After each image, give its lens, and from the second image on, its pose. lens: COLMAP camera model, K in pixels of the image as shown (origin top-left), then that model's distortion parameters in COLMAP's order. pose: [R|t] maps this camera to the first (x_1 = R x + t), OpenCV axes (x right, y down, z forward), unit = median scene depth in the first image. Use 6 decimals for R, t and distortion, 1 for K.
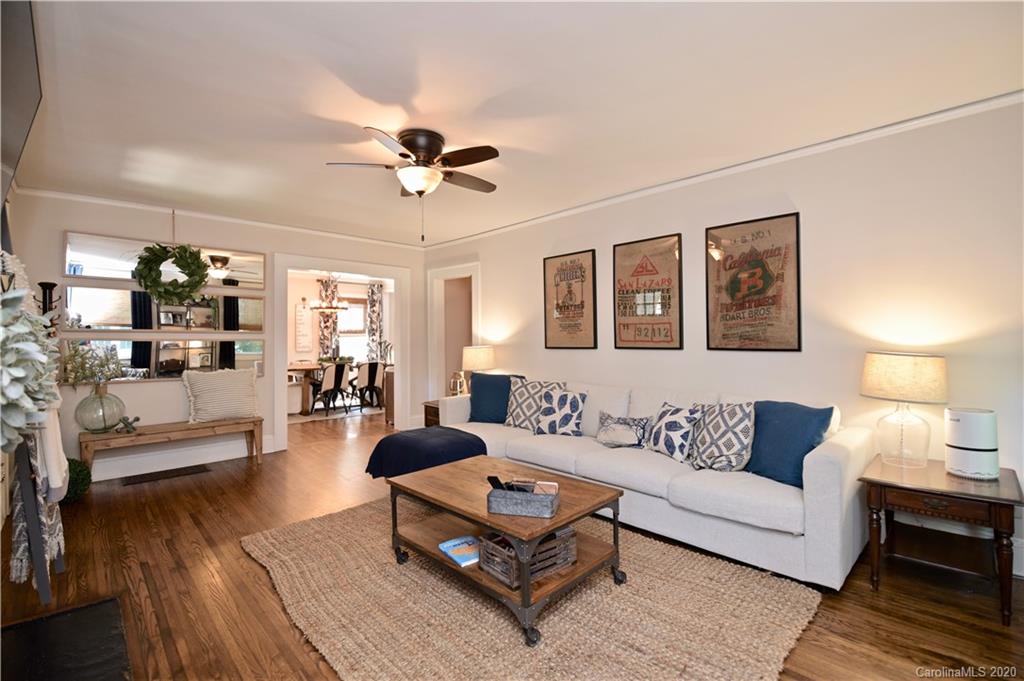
lens RADIAL K [[454.2, 0, 514.7], [0, 454.2, 335.2], [0, 0, 1]] dist [-0.022158, -0.000976]
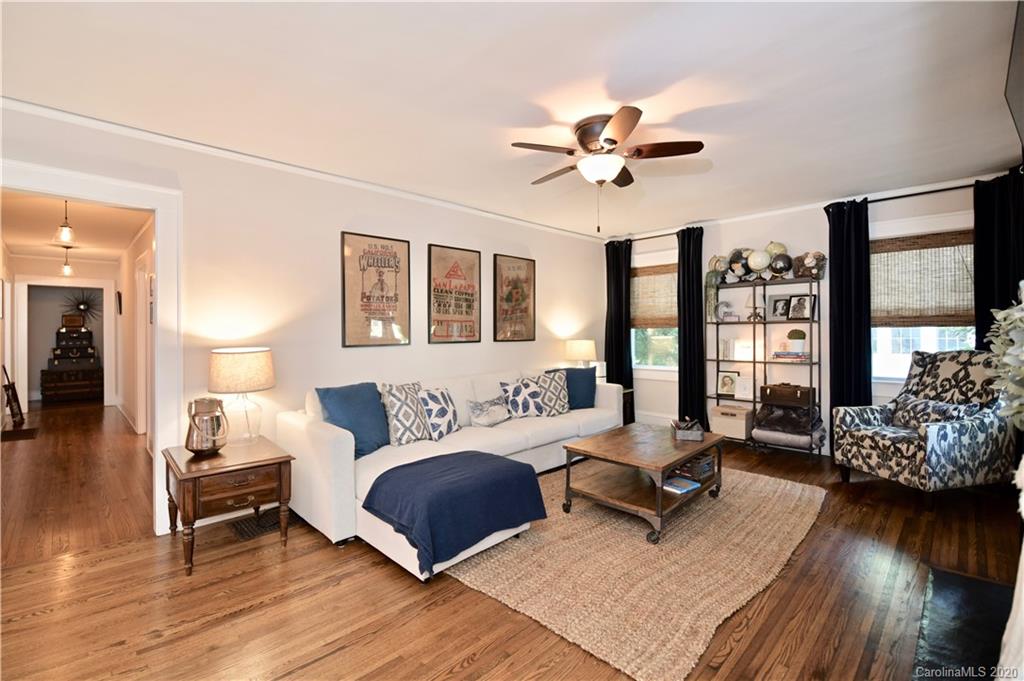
lens RADIAL K [[454.2, 0, 488.3], [0, 454.2, 335.0], [0, 0, 1]] dist [-0.022158, -0.000976]
pose [[0.014177, -0.000272, 0.999899, -0.833854], [-0.000830, 1.000000, 0.000284, 0.009283], [-0.999899, -0.000834, 0.014177, 0.869369]]
